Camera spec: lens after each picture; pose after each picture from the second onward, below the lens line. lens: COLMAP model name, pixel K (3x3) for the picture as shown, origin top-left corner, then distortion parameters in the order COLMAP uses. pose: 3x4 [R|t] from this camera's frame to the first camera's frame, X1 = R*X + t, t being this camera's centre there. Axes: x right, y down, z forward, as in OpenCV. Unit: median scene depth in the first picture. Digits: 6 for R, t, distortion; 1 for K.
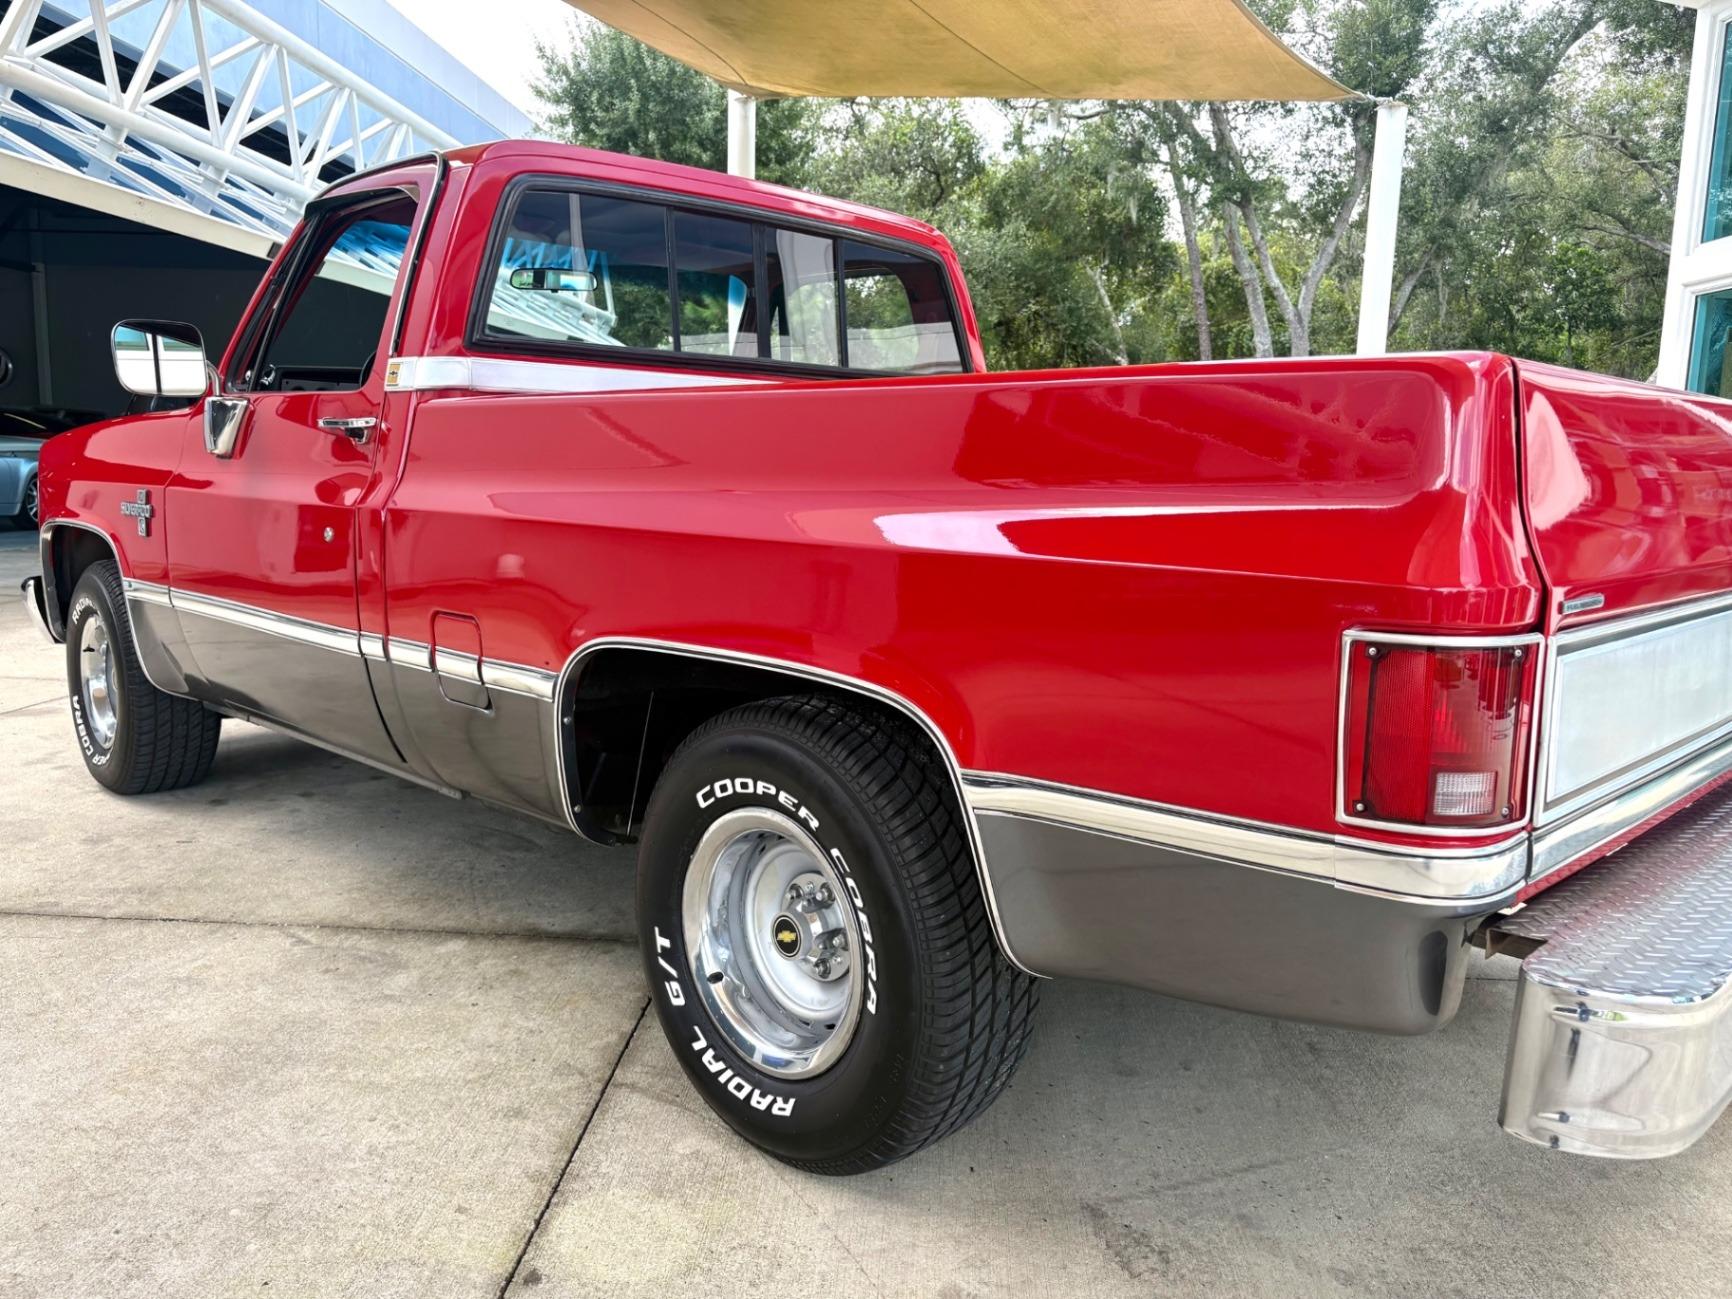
lens RADIAL K [[1347.8, 0, 866.0], [0, 1347.8, 649.5], [0, 0, 1]] dist [0.024268, -0.003972]
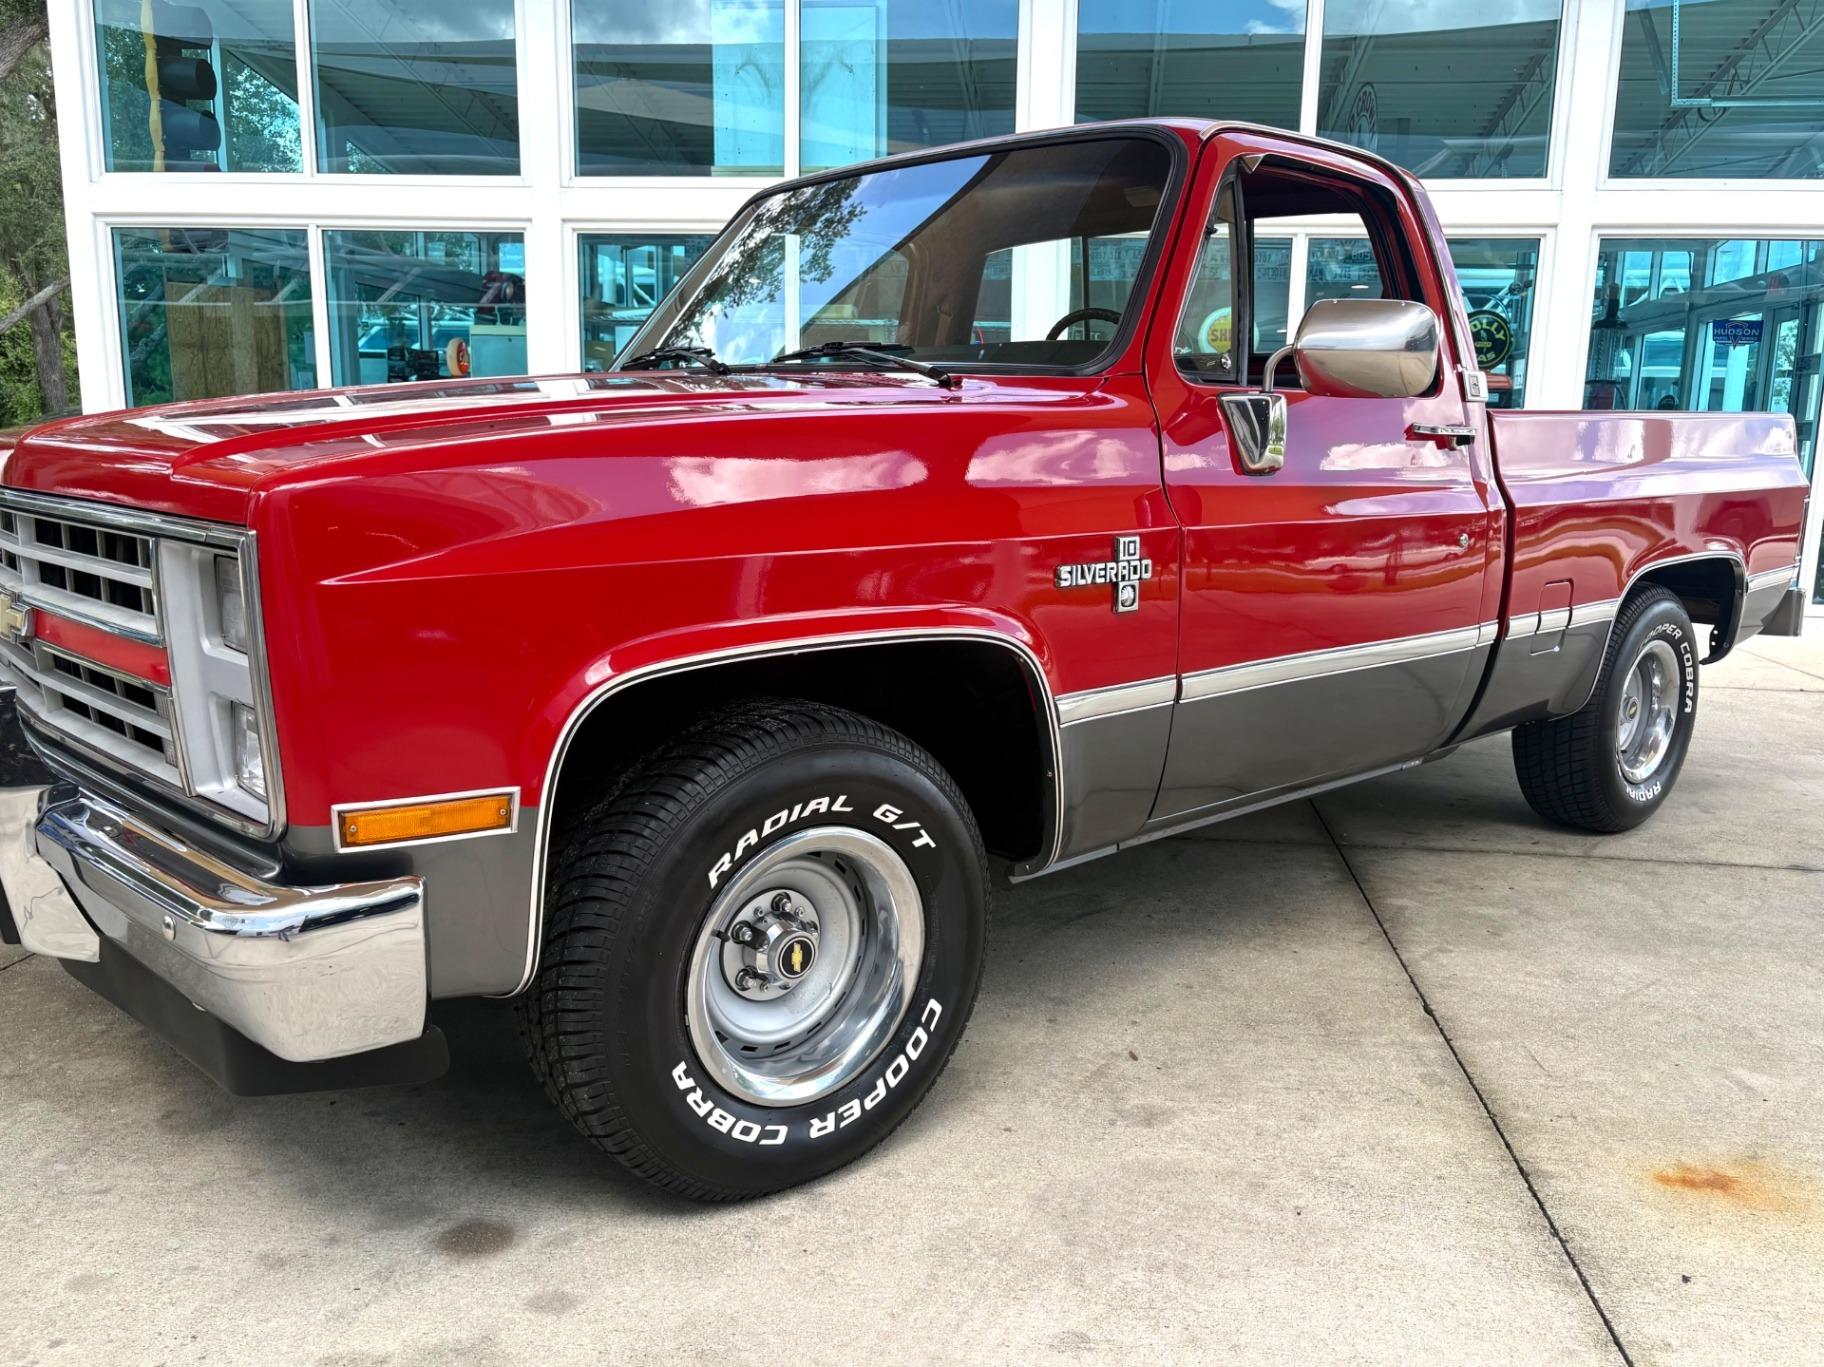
lens RADIAL K [[1444.1, 0, 970.3], [0, 1444.1, 683.9], [0, 0, 1]] dist [0.046597, -0.053517]
pose [[0.036192, -0.197920, 0.979550, -1.247261], [0.126272, 0.973242, 0.191980, -0.195874], [-0.991335, 0.116742, 0.060215, 1.084621]]
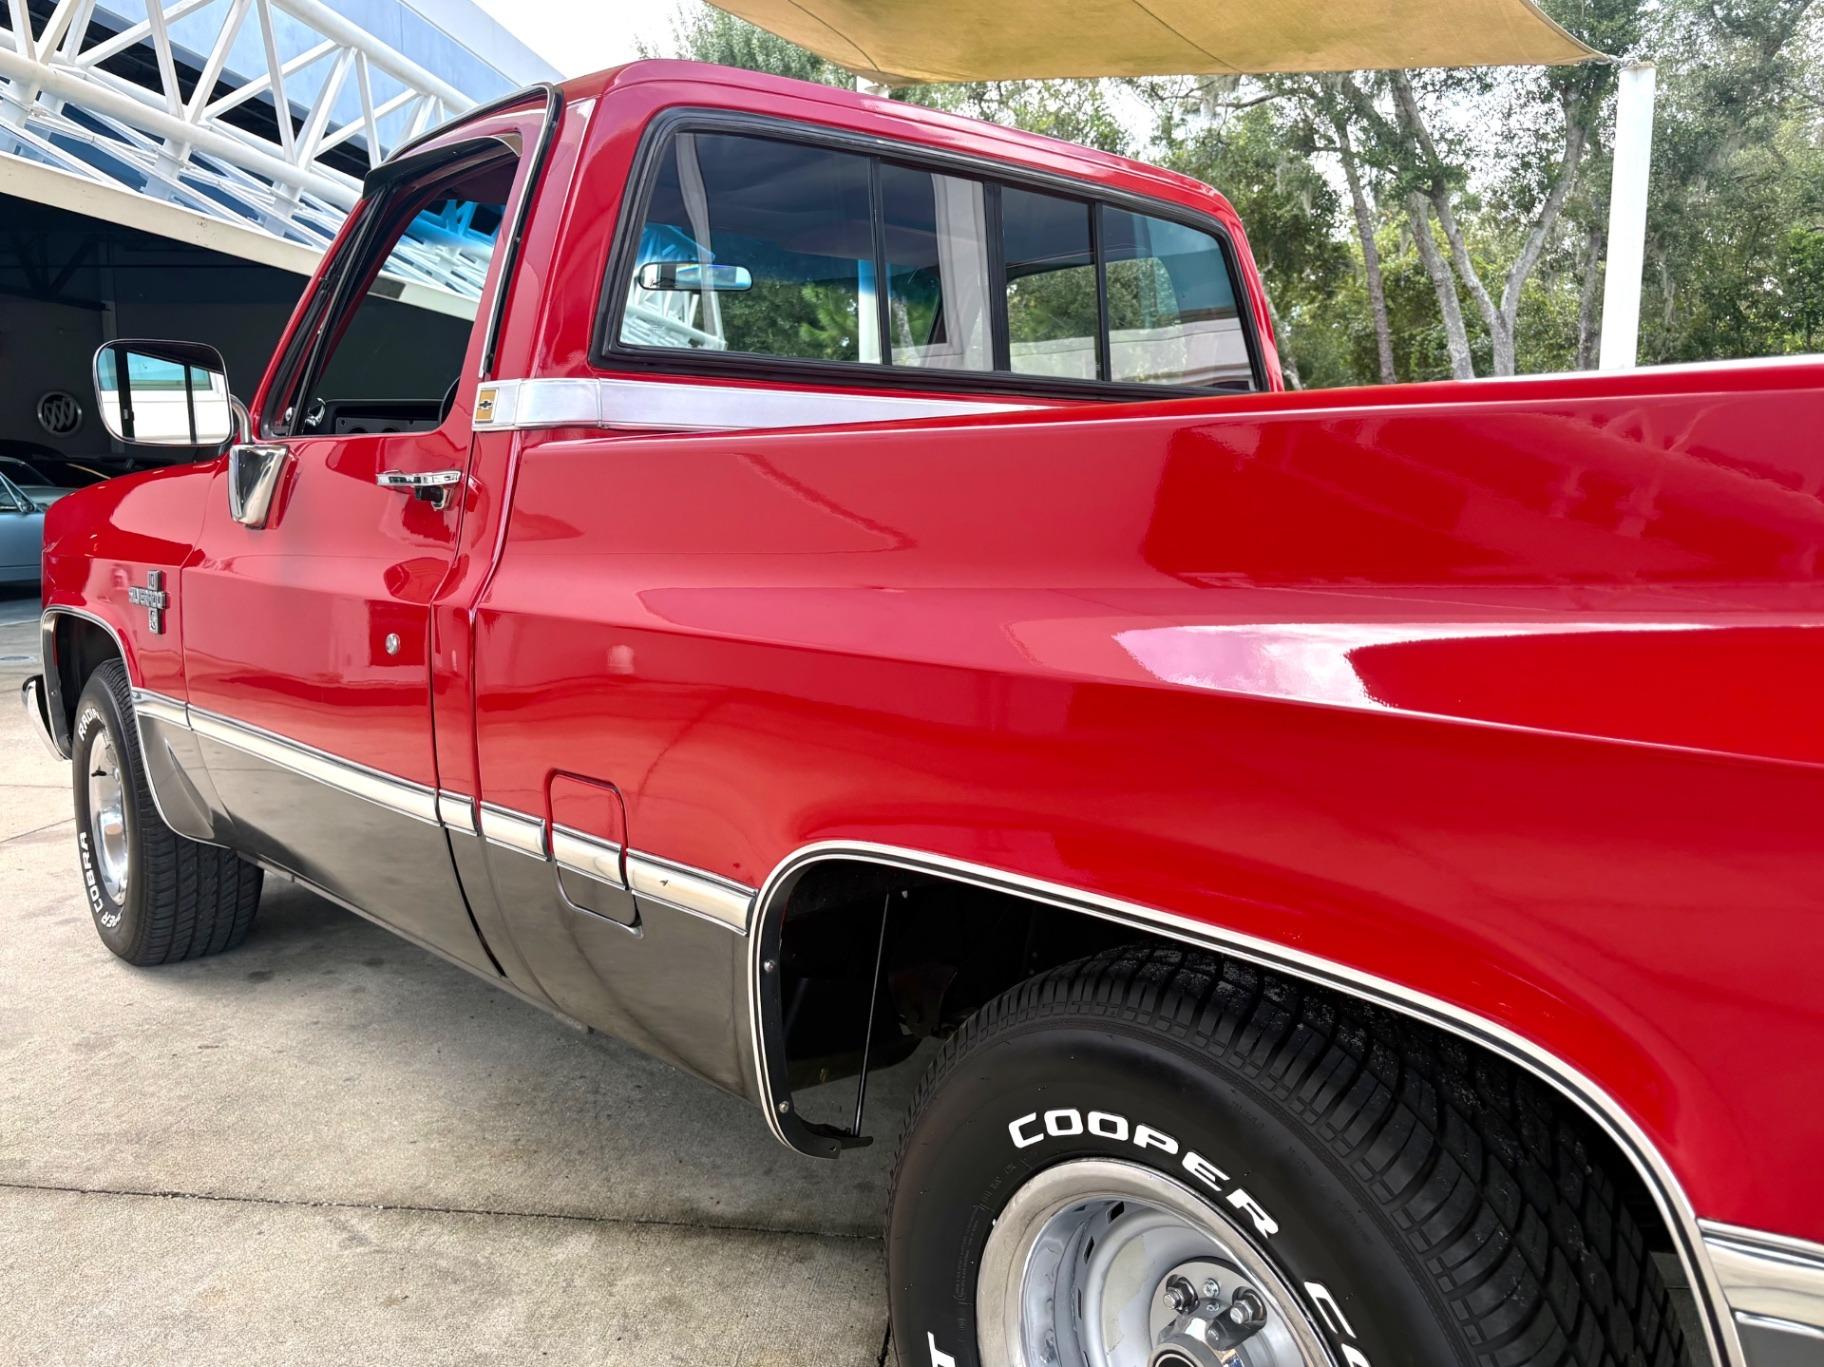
lens RADIAL K [[1462.0, 0, 911.2], [0, 1462.0, 660.3], [0, 0, 1]] dist [0.056871, -0.064728]
pose [[0.998411, -0.014603, -0.054425, -0.080721], [0.013214, 0.999580, -0.025790, -0.044906], [0.054778, 0.025030, 0.998185, 0.230132]]
